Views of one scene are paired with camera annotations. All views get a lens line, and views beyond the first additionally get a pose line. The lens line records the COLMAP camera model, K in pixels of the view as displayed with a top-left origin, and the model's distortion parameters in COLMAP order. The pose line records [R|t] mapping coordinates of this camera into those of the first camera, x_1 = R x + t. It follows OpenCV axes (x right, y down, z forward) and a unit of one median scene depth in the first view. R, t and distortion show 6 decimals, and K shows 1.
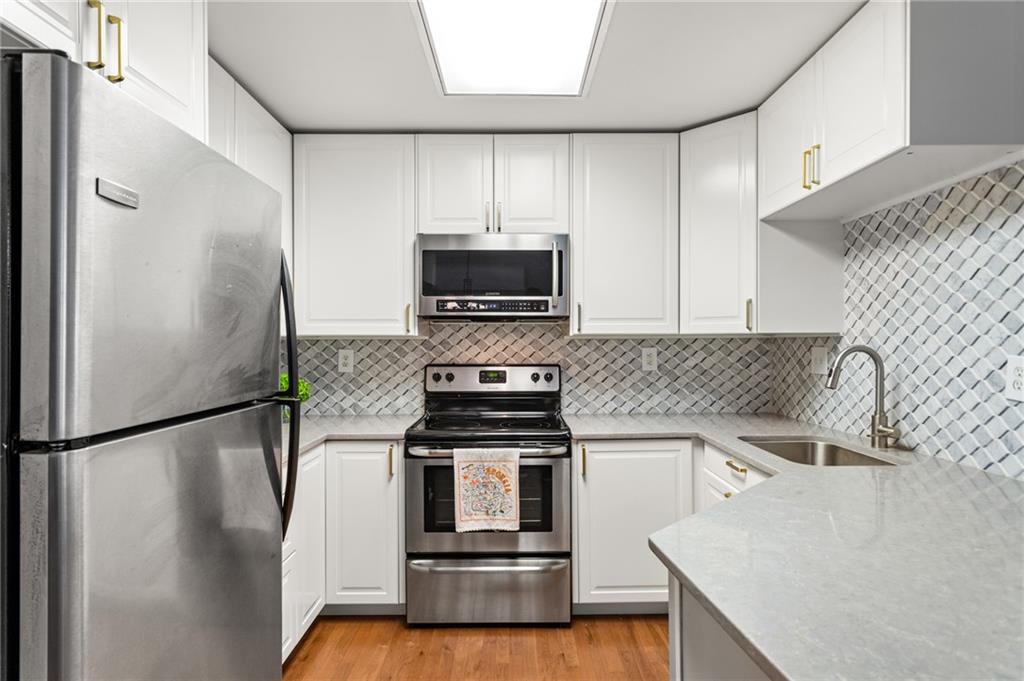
lens RADIAL K [[544.6, 0, 512.2], [0, 544.6, 344.3], [0, 0, 1]] dist [0.003963, -0.000416]
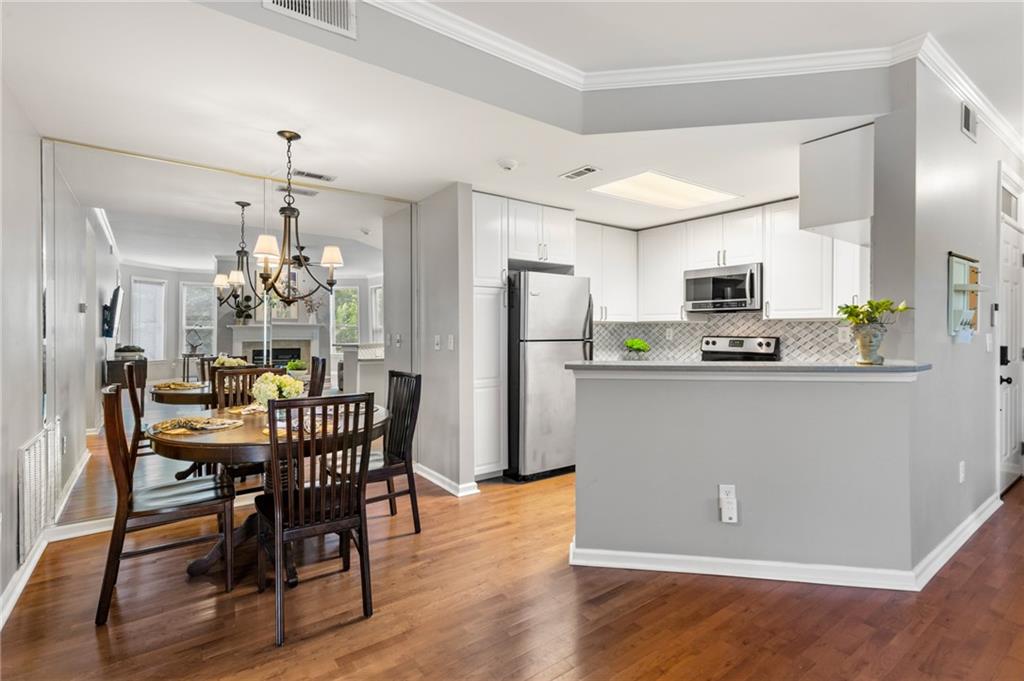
lens RADIAL K [[485.5, 0, 505.9], [0, 485.5, 334.4], [0, 0, 1]] dist [0.000198, 0.003513]
pose [[0.582823, 0.010634, -0.812530, 0.993145], [-0.005388, 0.999943, 0.009222, 0.023598], [0.812582, -0.000997, 0.582847, -0.657894]]
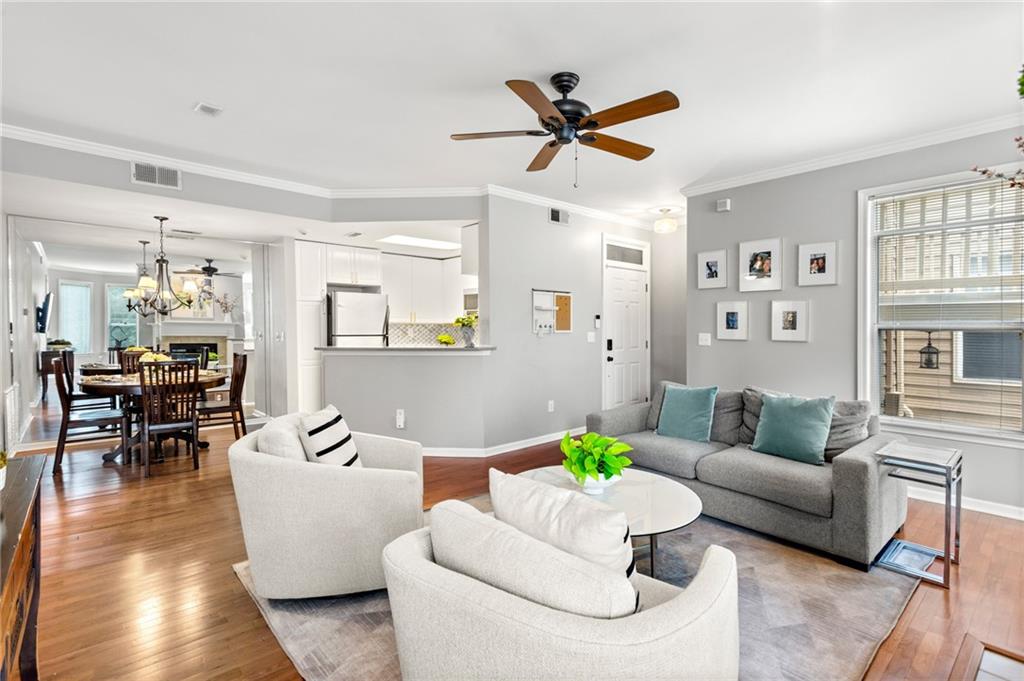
lens RADIAL K [[485.5, 0, 507.6], [0, 485.5, 344.2], [0, 0, 1]] dist [0.000198, 0.003513]
pose [[0.655245, 0.031348, -0.754765, 2.217602], [-0.009353, 0.999399, 0.033388, 0.010358], [0.755358, -0.014818, 0.655144, -0.648805]]
